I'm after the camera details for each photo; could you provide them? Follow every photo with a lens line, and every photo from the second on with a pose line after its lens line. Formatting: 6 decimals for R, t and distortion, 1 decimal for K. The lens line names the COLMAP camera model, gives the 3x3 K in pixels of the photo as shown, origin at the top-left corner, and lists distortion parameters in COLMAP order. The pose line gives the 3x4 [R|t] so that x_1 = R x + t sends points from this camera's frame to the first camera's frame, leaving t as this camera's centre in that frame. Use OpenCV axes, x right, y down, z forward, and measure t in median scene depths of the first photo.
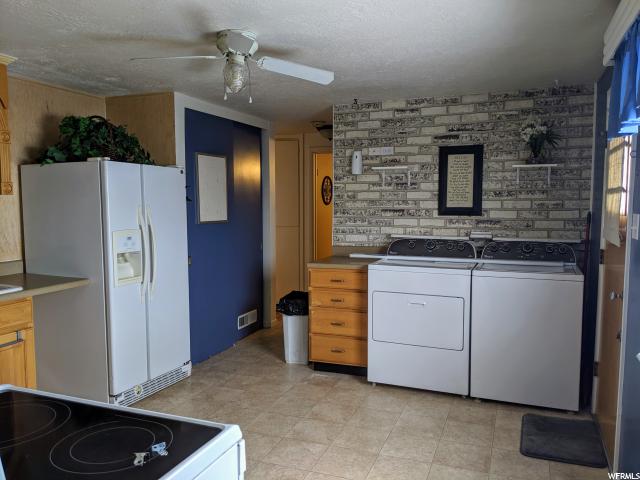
lens RADIAL K [[512.6, 0, 320.0], [0, 512.6, 240.0], [0, 0, 1]] dist [0.002183, -0.003564]
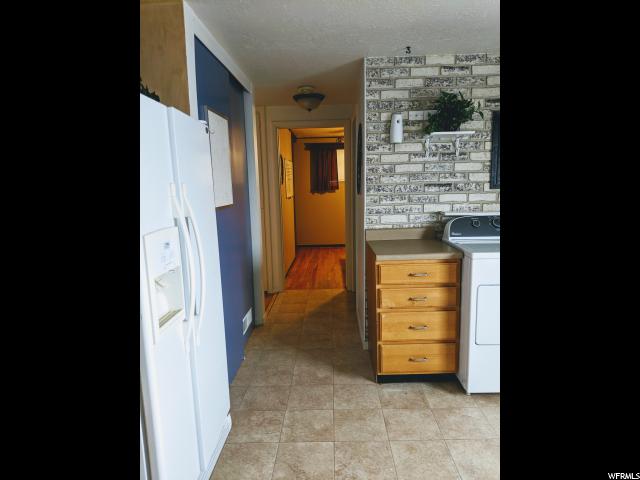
lens RADIAL K [[394.6, 0, 320.0], [0, 394.6, 240.0], [0, 0, 1]] dist [-0.030005, -0.001401]
pose [[0.938786, -0.073107, 0.336655, -0.281959], [0.051018, 0.995952, 0.074012, -0.024309], [-0.340702, -0.052306, 0.938715, 0.439845]]
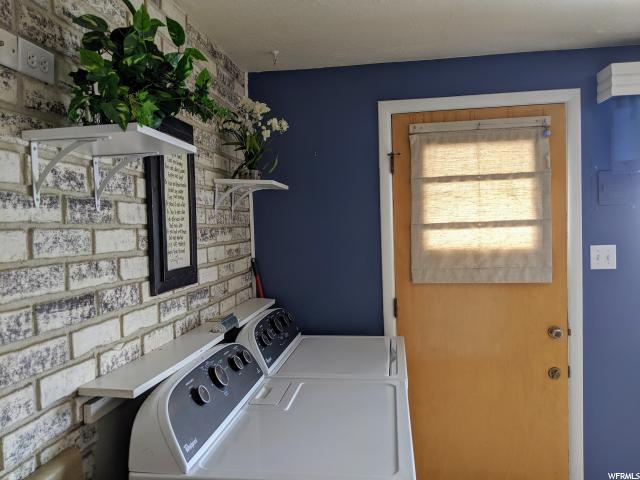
lens RADIAL K [[512.6, 0, 320.0], [0, 512.6, 240.0], [0, 0, 1]] dist [0.002183, -0.003564]
pose [[-0.244290, -0.012558, 0.969621, -0.139402], [0.111502, 0.992920, 0.040952, -0.086083], [-0.963270, 0.118119, -0.241161, 0.946040]]
